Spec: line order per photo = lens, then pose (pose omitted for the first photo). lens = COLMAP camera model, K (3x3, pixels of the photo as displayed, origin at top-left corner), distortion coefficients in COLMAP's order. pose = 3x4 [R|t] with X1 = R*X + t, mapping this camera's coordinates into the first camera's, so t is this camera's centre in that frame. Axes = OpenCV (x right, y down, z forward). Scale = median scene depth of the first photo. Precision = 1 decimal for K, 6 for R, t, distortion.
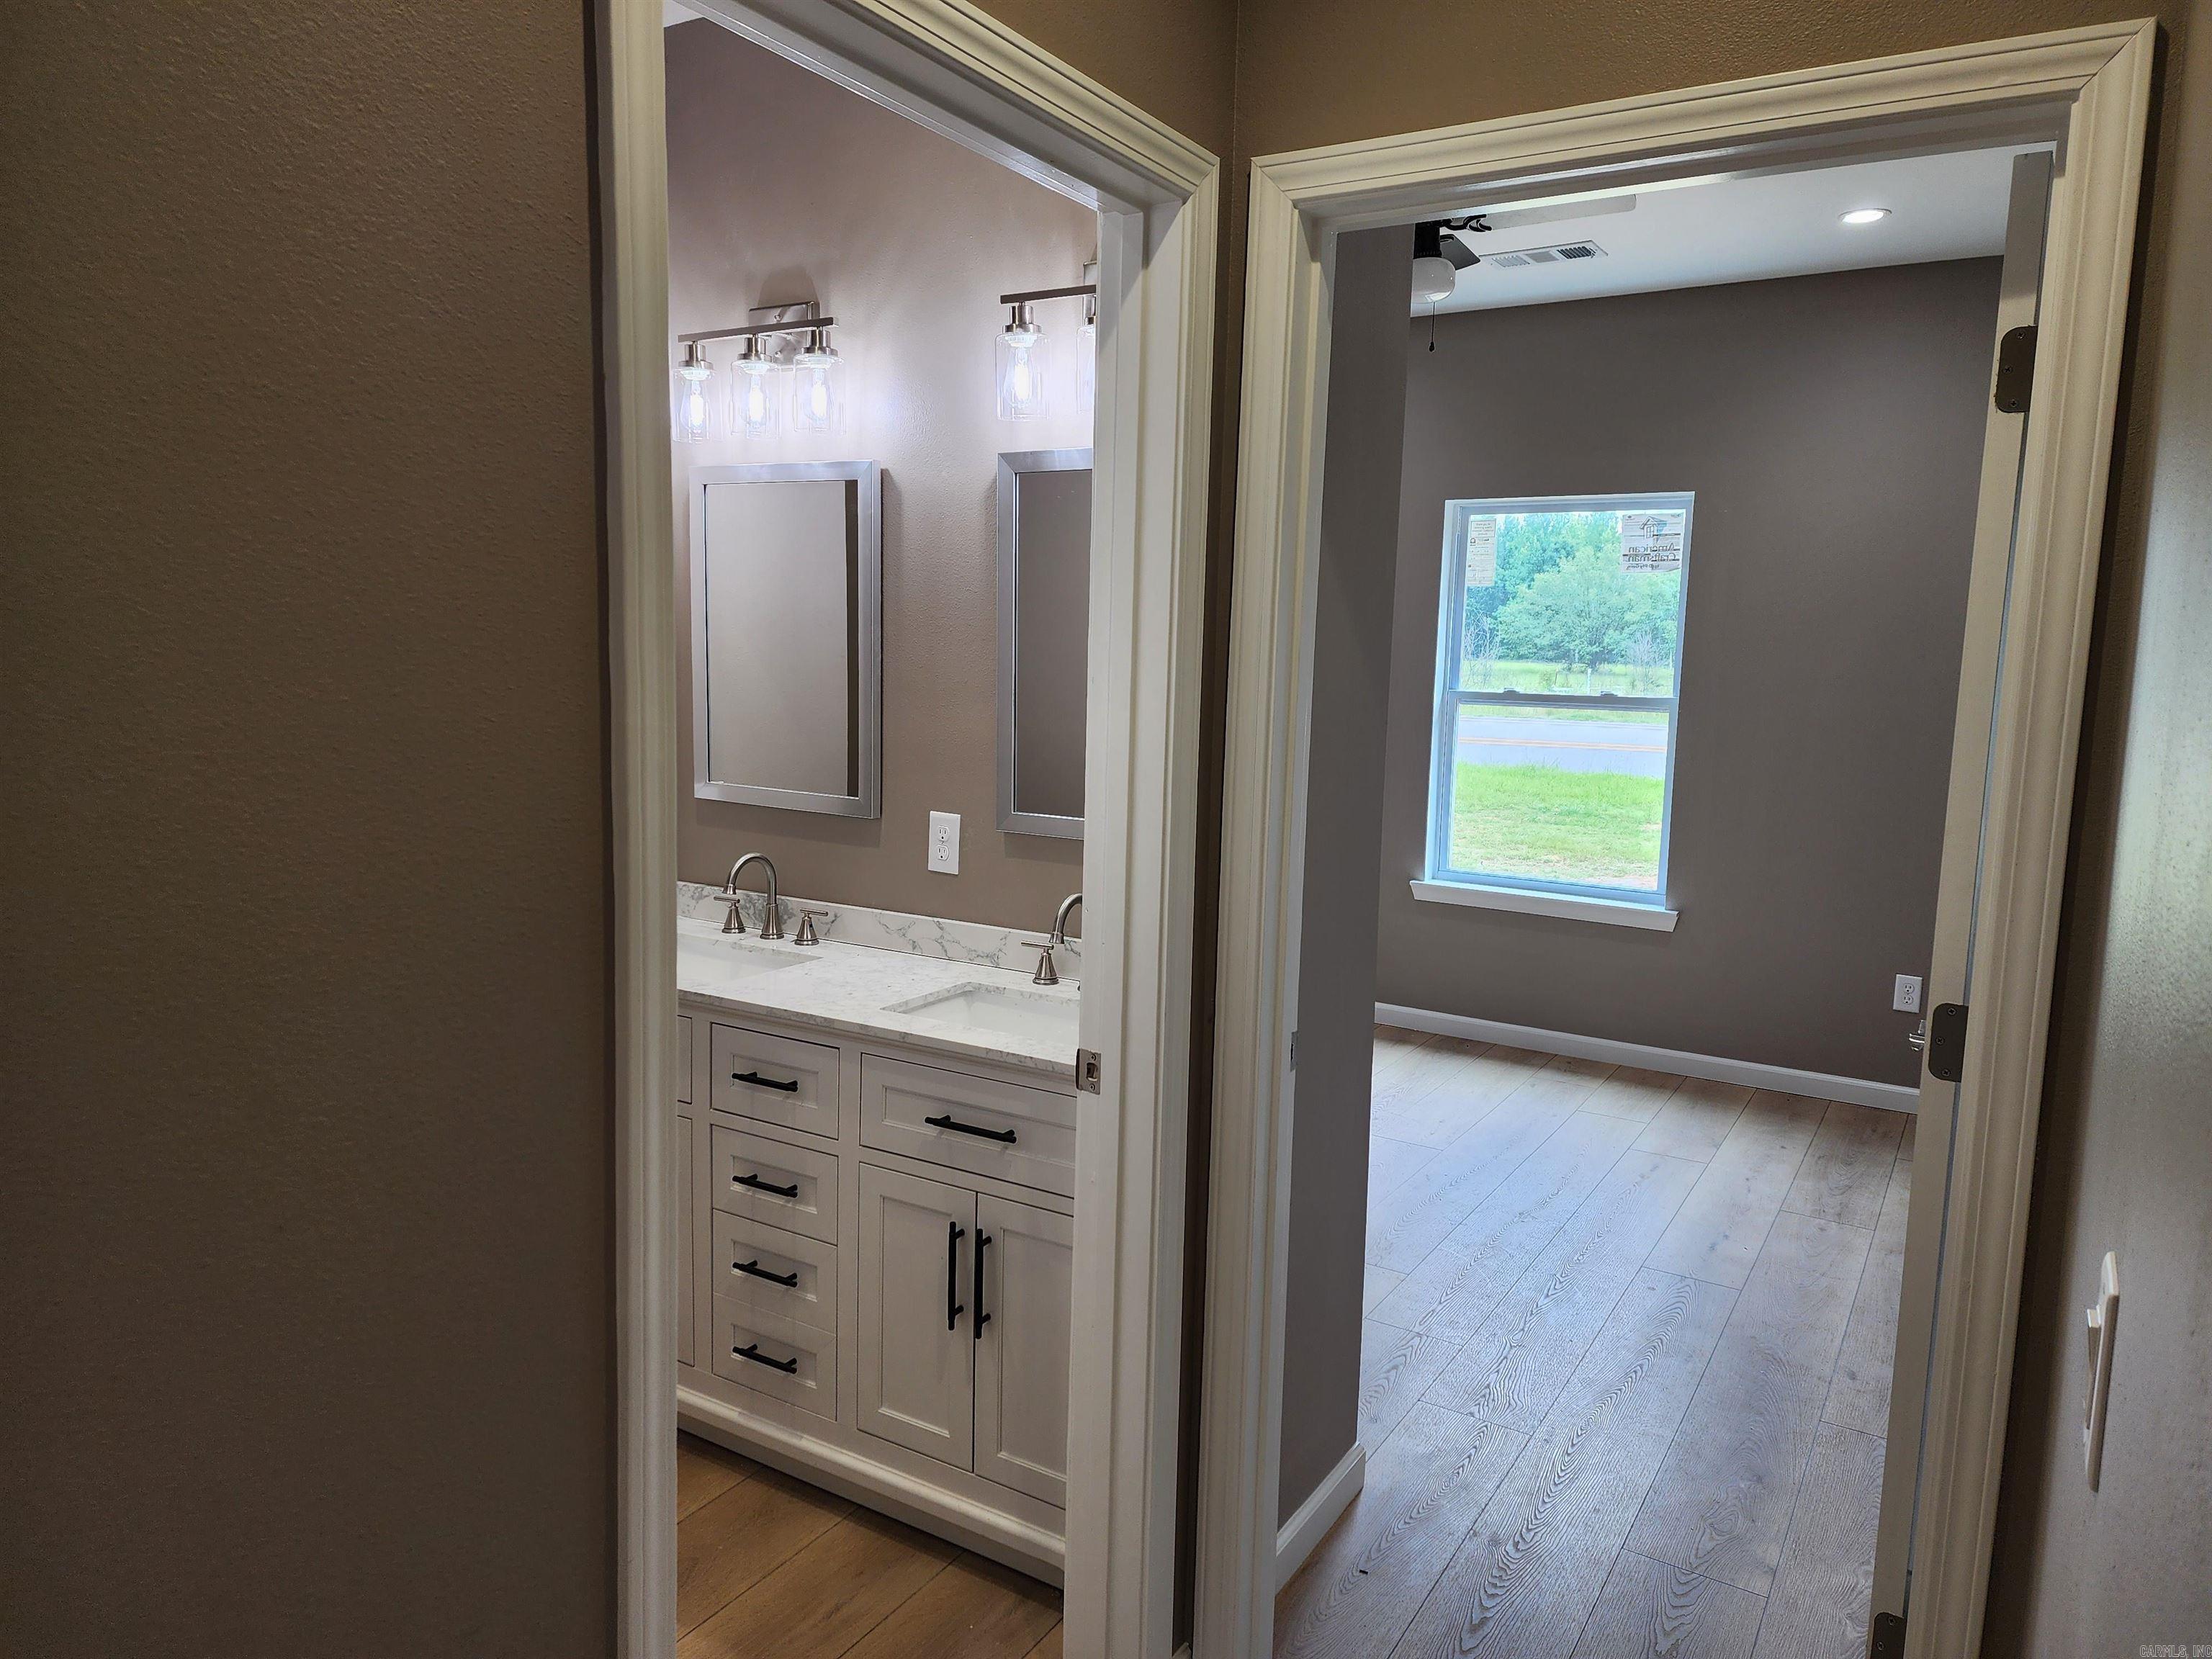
lens RADIAL K [[1470.2, 0, 1085.6], [0, 1470.2, 812.5], [0, 0, 1]] dist [0.089500, -0.083753]
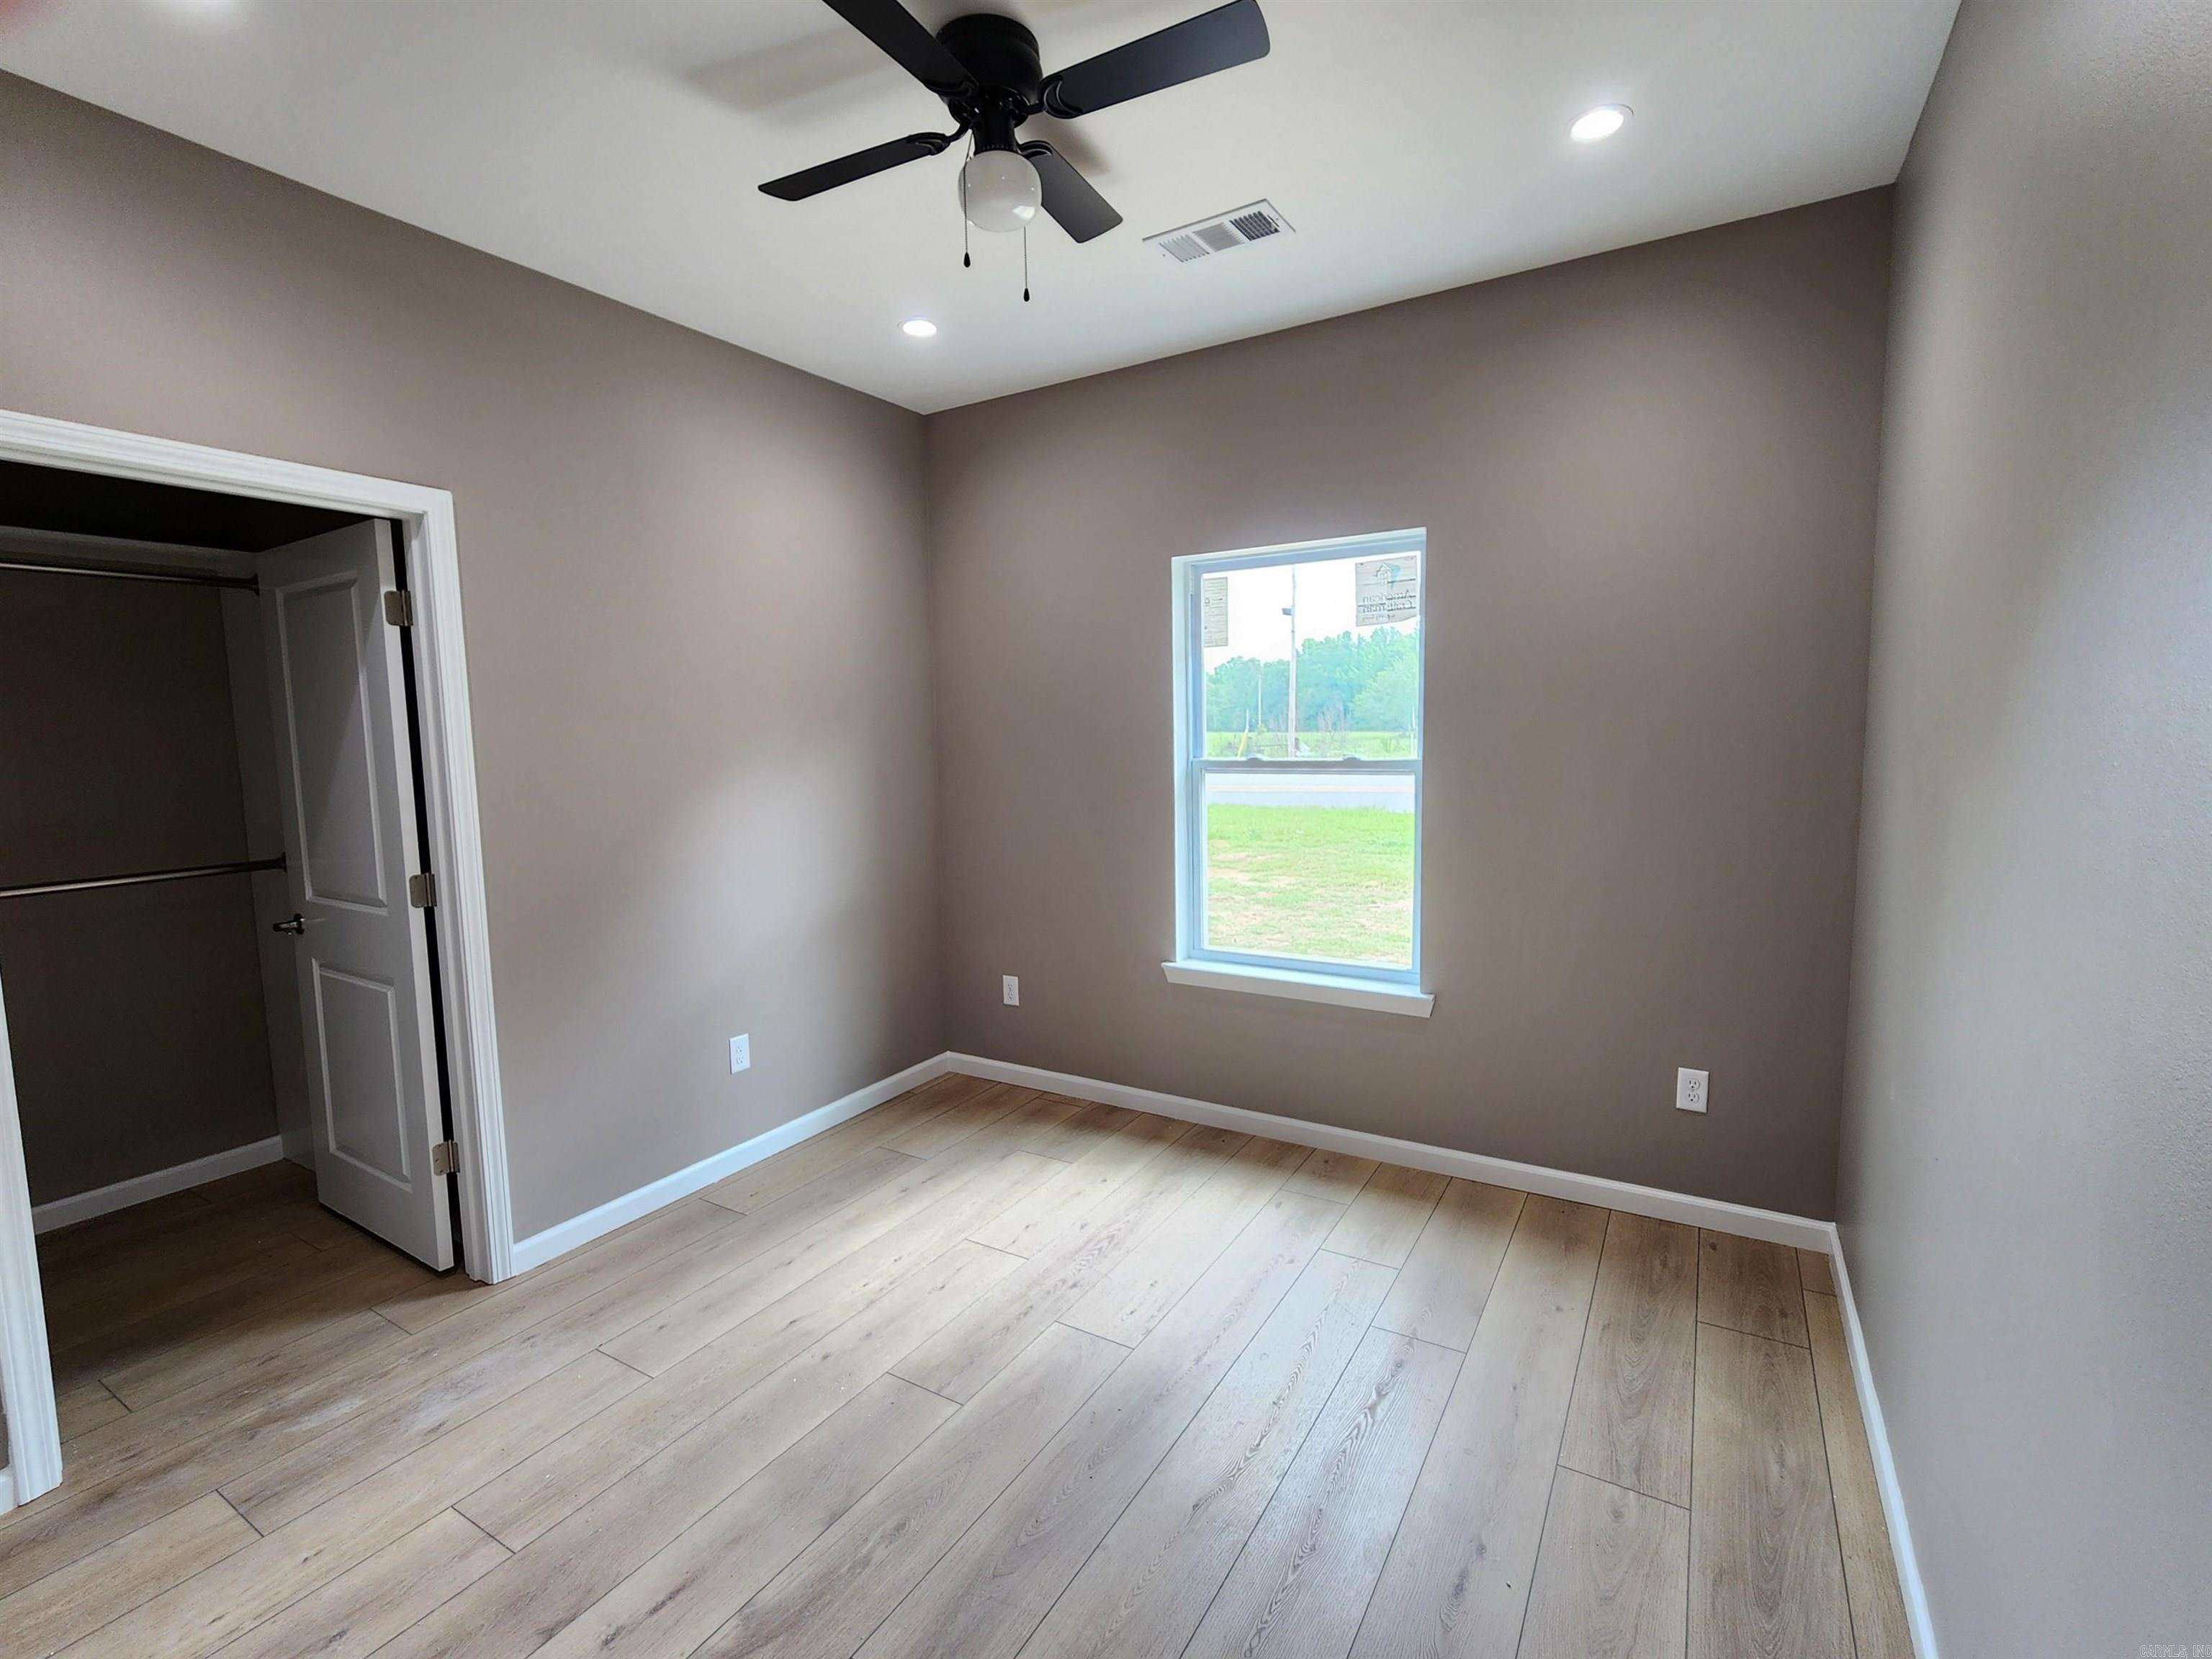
lens RADIAL K [[1020.0, 0, 1089.1], [0, 1020.0, 849.3], [0, 0, 1]] dist [0.013741, -0.000507]
pose [[0.998645, -0.050848, 0.011077, 0.182397], [0.050841, 0.998706, 0.000915, -0.031857], [-0.011109, -0.000351, 0.999938, 0.373277]]
